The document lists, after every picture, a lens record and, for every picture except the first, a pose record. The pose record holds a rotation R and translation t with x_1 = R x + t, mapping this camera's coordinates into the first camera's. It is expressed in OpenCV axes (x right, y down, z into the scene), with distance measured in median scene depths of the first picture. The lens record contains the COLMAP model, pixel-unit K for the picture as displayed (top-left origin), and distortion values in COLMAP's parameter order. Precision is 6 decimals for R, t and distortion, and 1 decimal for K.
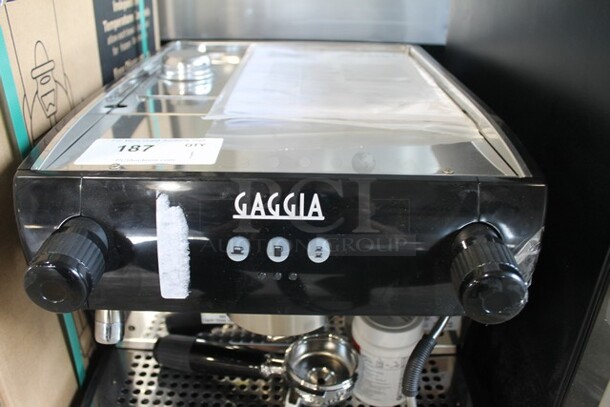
lens RADIAL K [[505.7, 0, 305.0], [0, 505.7, 203.5], [0, 0, 1]] dist [-0.184231, 0.137808]
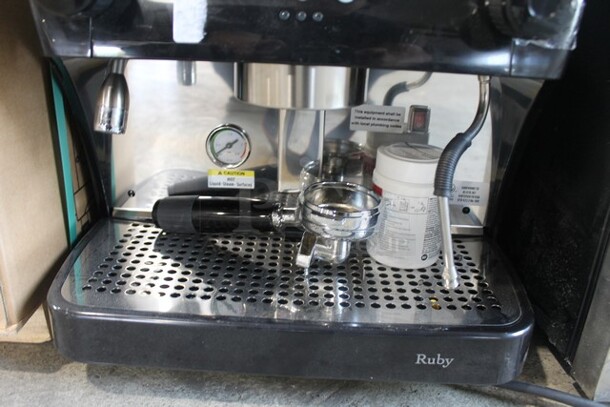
lens RADIAL K [[505.7, 0, 305.0], [0, 505.7, 203.5], [0, 0, 1]] dist [-0.184231, 0.137808]
pose [[0.999448, 0.031664, -0.010093, -0.019999], [-0.032473, 0.995049, -0.093933, 0.421539], [0.007068, 0.094209, 0.995527, 0.091840]]
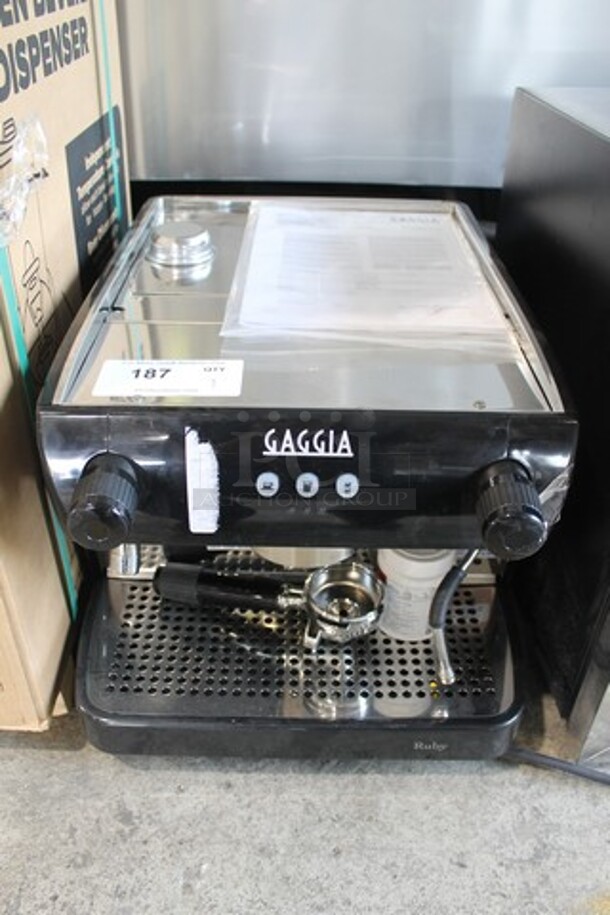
lens RADIAL K [[758.5, 0, 302.9], [0, 758.5, 452.8], [0, 0, 1]] dist [-0.184231, 0.137808]
pose [[0.999999, 0.001443, -0.000710, -0.044586], [-0.001339, 0.991545, 0.129753, -0.124139], [0.000891, -0.129752, 0.991546, -0.366414]]
